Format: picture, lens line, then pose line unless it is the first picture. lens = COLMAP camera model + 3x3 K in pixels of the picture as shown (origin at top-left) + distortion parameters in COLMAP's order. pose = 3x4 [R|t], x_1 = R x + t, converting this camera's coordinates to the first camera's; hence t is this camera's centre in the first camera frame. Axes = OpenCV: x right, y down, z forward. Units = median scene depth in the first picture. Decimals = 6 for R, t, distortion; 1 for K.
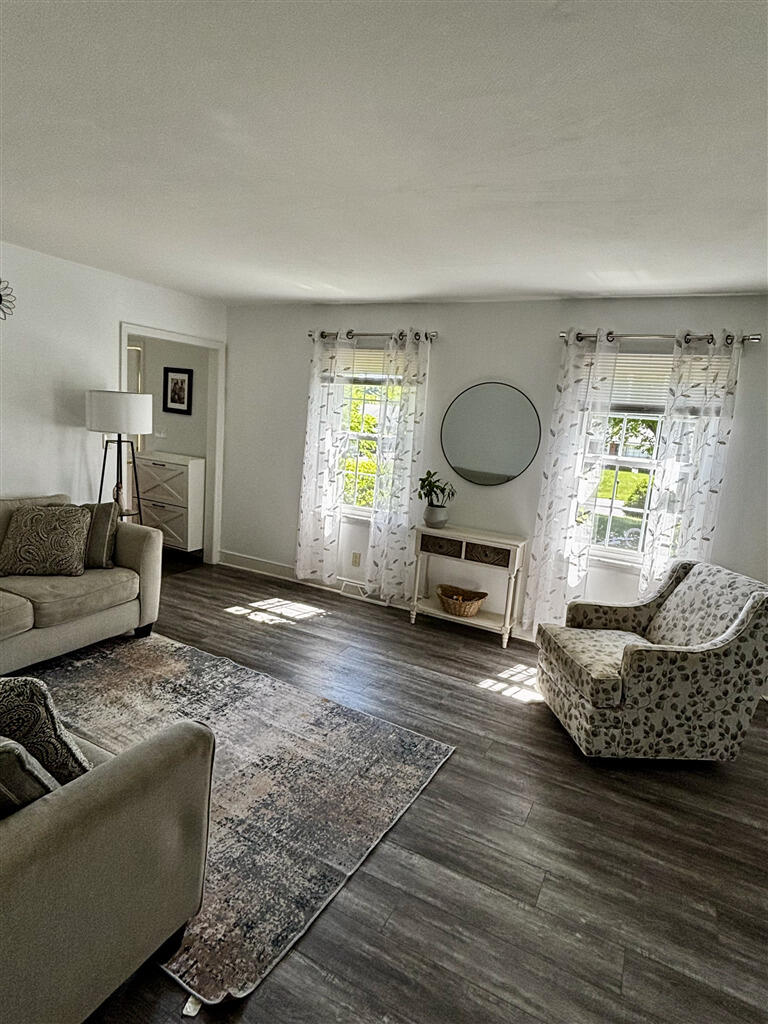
lens RADIAL K [[582.3, 0, 384.4], [0, 582.3, 512.2], [0, 0, 1]] dist [-0.000771, -0.000643]
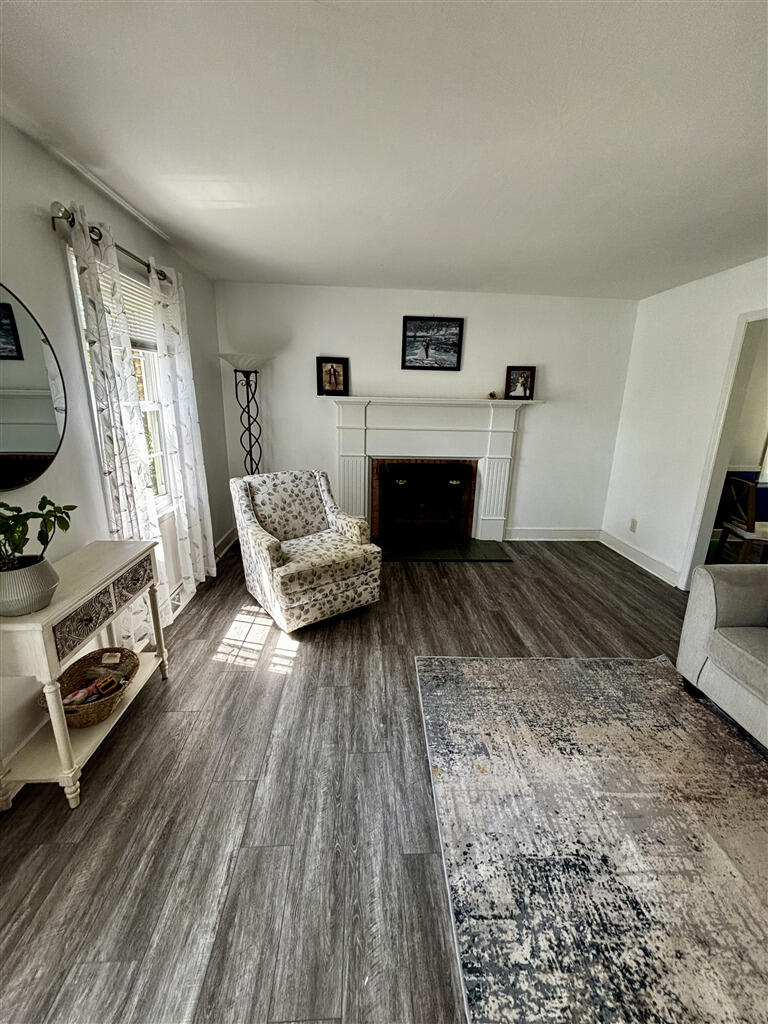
lens RADIAL K [[414.9, 0, 387.5], [0, 414.9, 508.2], [0, 0, 1]] dist [0.002657, 0.000378]
pose [[-0.523442, -0.312354, 0.792744, -0.422746], [0.077257, 0.909153, 0.409234, -0.229400], [-0.848551, 0.275455, -0.451757, 1.308062]]
